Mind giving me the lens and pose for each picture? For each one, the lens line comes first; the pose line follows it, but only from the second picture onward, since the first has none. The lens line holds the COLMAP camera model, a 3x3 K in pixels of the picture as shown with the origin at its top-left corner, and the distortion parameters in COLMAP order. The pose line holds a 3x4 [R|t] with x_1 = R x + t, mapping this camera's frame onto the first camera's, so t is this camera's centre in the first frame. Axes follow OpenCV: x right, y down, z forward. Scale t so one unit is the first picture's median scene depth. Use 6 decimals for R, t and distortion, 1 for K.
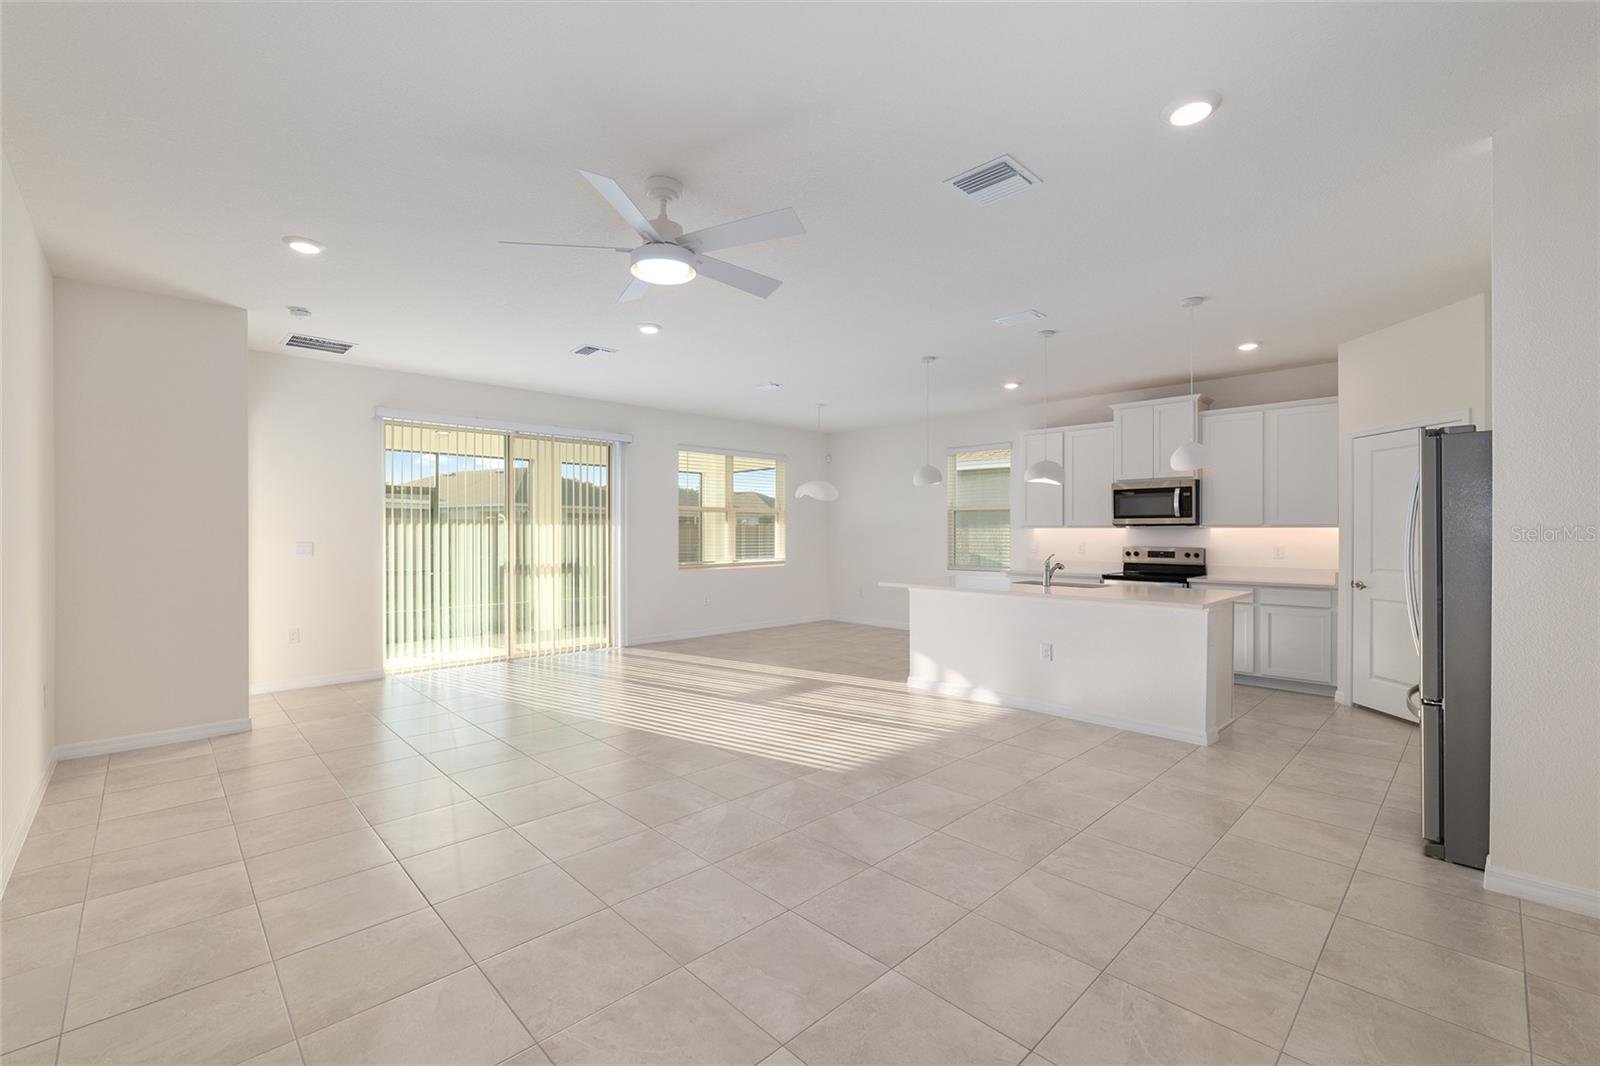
lens RADIAL K [[677.3, 0, 800.0], [0, 677.3, 533.0], [0, 0, 1]] dist [-0.008048, -0.000056]
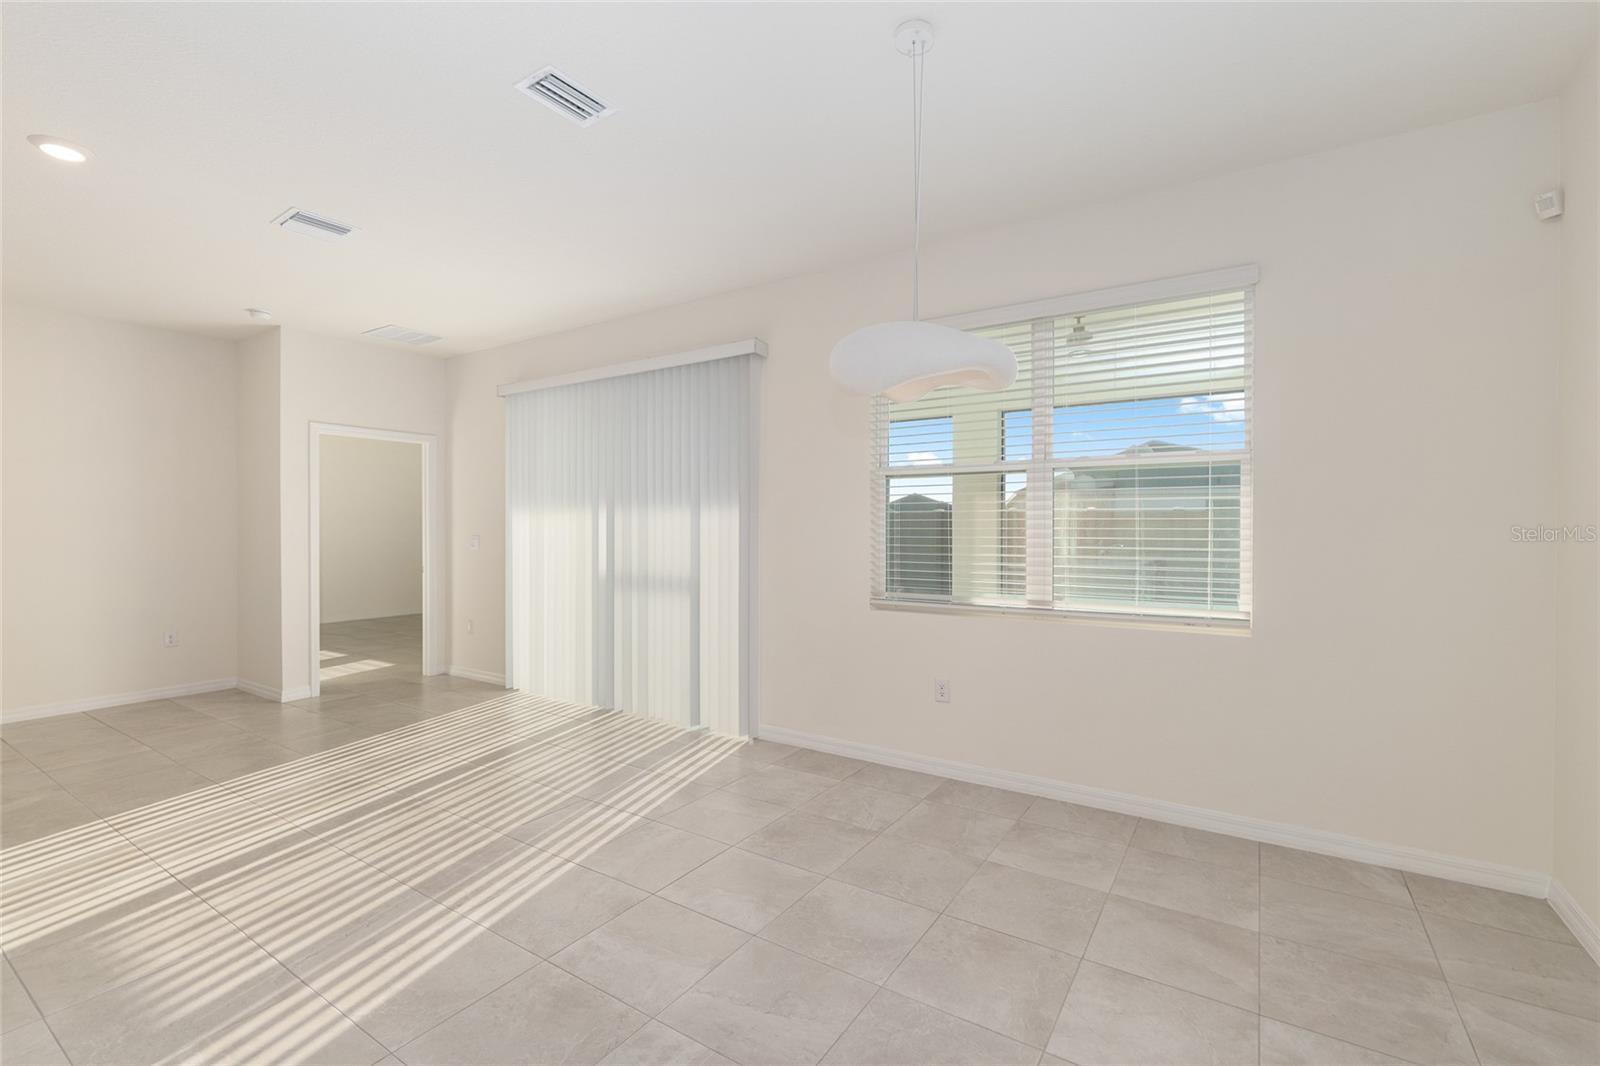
lens RADIAL K [[703.7, 0, 796.6], [0, 703.7, 534.3], [0, 0, 1]] dist [-0.004262, -0.000480]
pose [[0.216932, 0.008191, -0.976152, 0.365686], [-0.002533, 0.999966, 0.007828, 0.003059], [0.976184, 0.000774, 0.216945, 1.151782]]
